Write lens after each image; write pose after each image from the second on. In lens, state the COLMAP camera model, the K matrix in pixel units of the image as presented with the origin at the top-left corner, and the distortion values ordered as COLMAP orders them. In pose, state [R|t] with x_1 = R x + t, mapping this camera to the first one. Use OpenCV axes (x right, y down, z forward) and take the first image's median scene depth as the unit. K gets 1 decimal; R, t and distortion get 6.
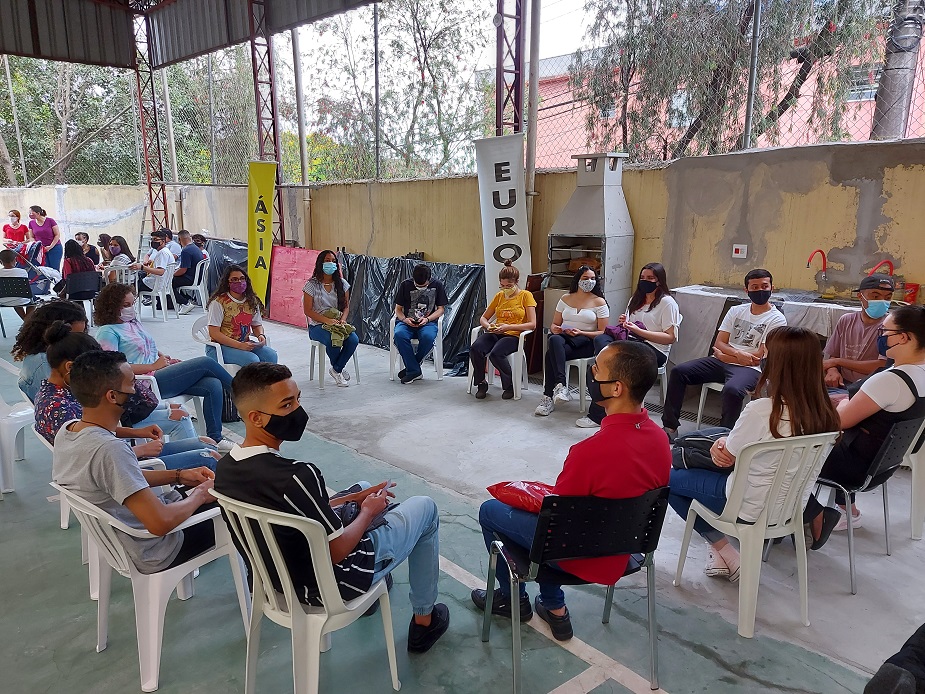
lens RADIAL K [[640.1, 0, 466.5], [0, 640.1, 353.0], [0, 0, 1]] dist [0.079147, -0.083028]
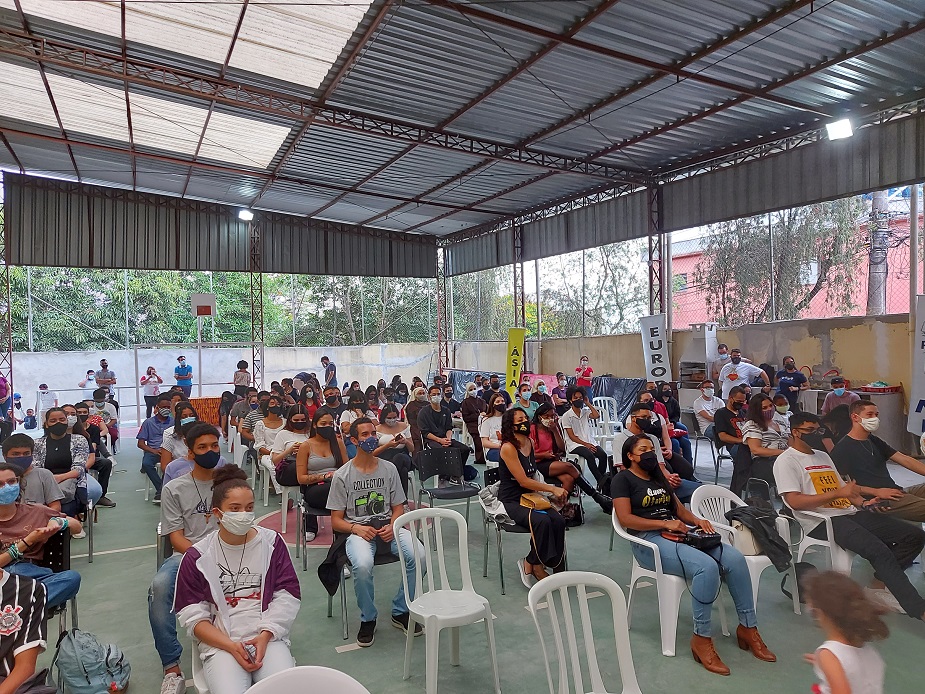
lens RADIAL K [[640.1, 0, 466.5], [0, 640.1, 353.0], [0, 0, 1]] dist [0.079147, -0.083028]
pose [[0.967237, -0.024653, -0.252674, -0.003624], [-0.030386, 0.976877, -0.211632, 0.171730], [0.252049, 0.212376, 0.944123, -0.785319]]
